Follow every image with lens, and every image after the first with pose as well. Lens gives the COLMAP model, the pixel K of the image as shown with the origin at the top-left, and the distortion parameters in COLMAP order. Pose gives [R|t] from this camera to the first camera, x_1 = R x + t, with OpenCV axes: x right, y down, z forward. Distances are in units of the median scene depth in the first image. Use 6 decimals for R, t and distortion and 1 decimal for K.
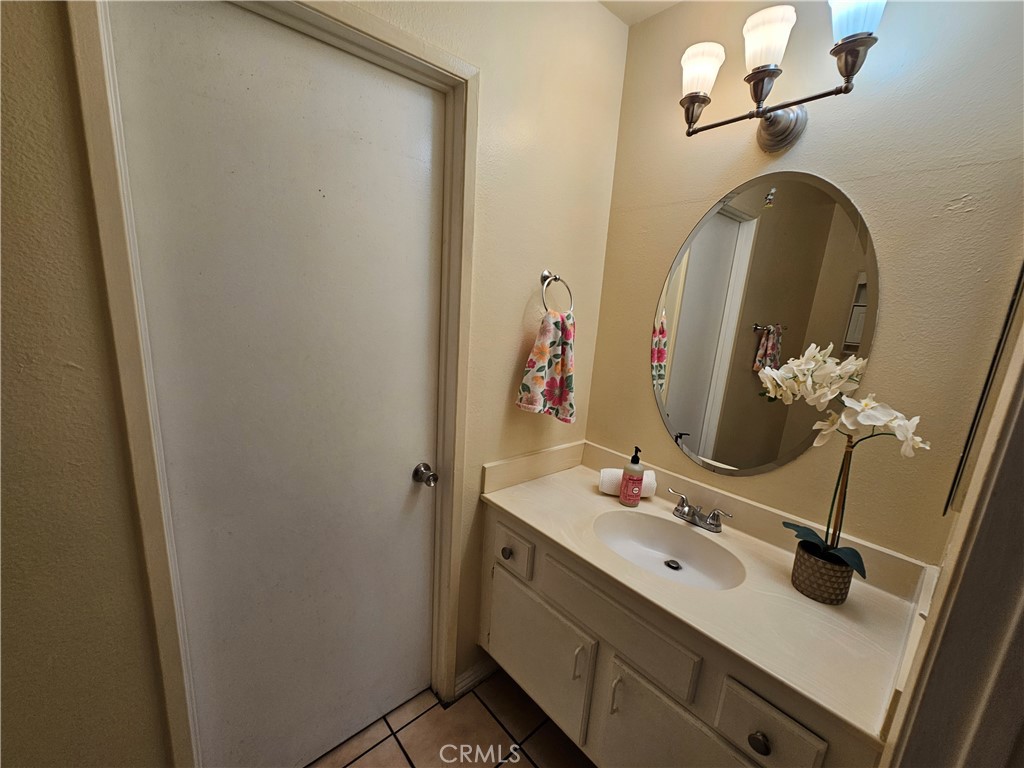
lens RADIAL K [[417.5, 0, 513.6], [0, 417.5, 387.2], [0, 0, 1]] dist [-0.001263, -0.000508]
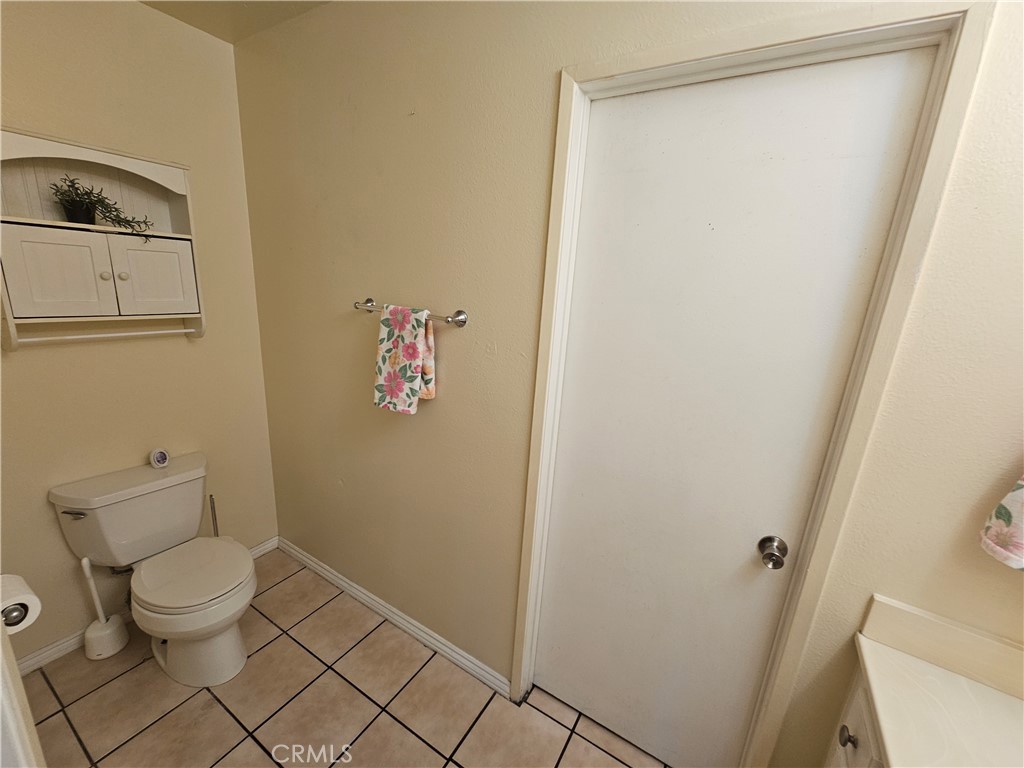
lens RADIAL K [[417.5, 0, 516.7], [0, 417.5, 392.1], [0, 0, 1]] dist [-0.001263, -0.000508]
pose [[0.318140, 0.199287, -0.926861, 0.308741], [-0.260810, 0.958331, 0.116531, -0.049734], [0.911463, 0.204662, 0.356859, 0.206798]]
